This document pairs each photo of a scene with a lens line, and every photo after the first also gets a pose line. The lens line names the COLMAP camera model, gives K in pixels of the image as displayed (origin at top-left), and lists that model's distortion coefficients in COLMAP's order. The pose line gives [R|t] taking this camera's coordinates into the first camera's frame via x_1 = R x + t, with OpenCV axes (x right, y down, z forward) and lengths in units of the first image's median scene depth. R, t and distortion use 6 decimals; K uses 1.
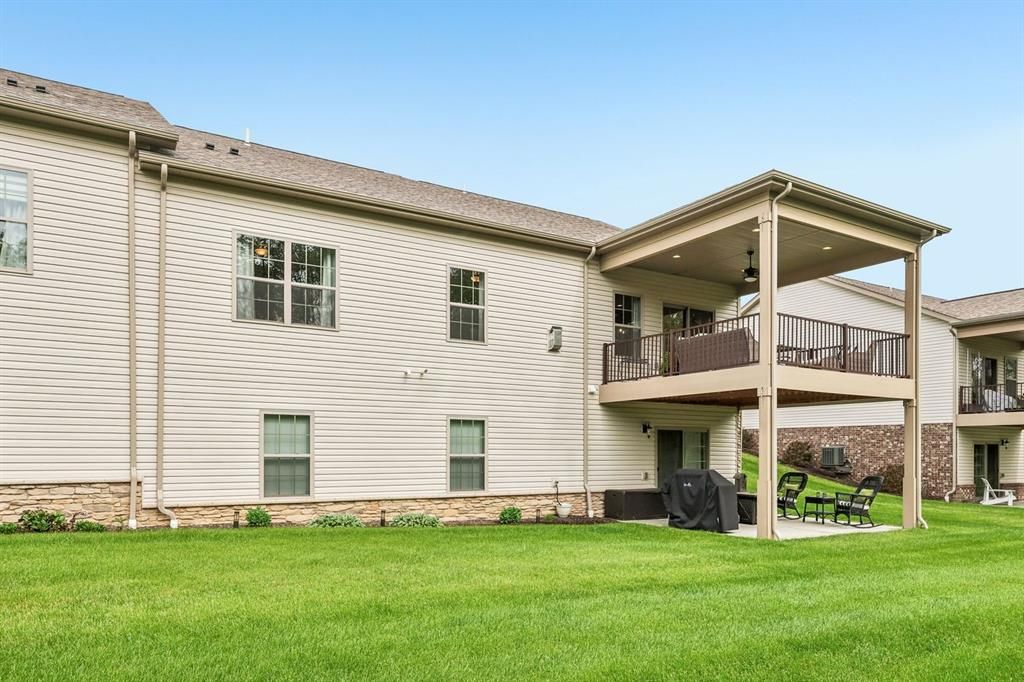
lens RADIAL K [[697.6, 0, 524.5], [0, 697.6, 449.5], [0, 0, 1]] dist [0.002315, 0.000031]
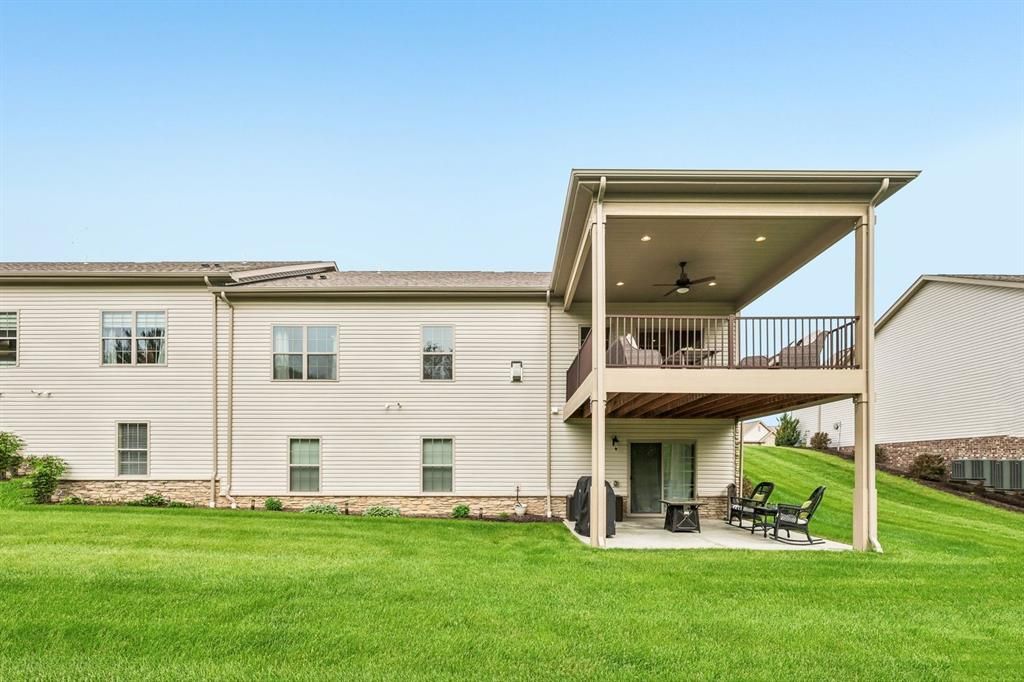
lens RADIAL K [[459.9, 0, 508.1], [0, 459.9, 467.1], [0, 0, 1]] dist [0.000792, -0.000028]
pose [[0.847481, -0.005591, -0.530796, 0.500153], [0.002592, 0.999976, -0.006395, 0.017810], [0.530819, 0.004044, 0.847475, 0.325914]]
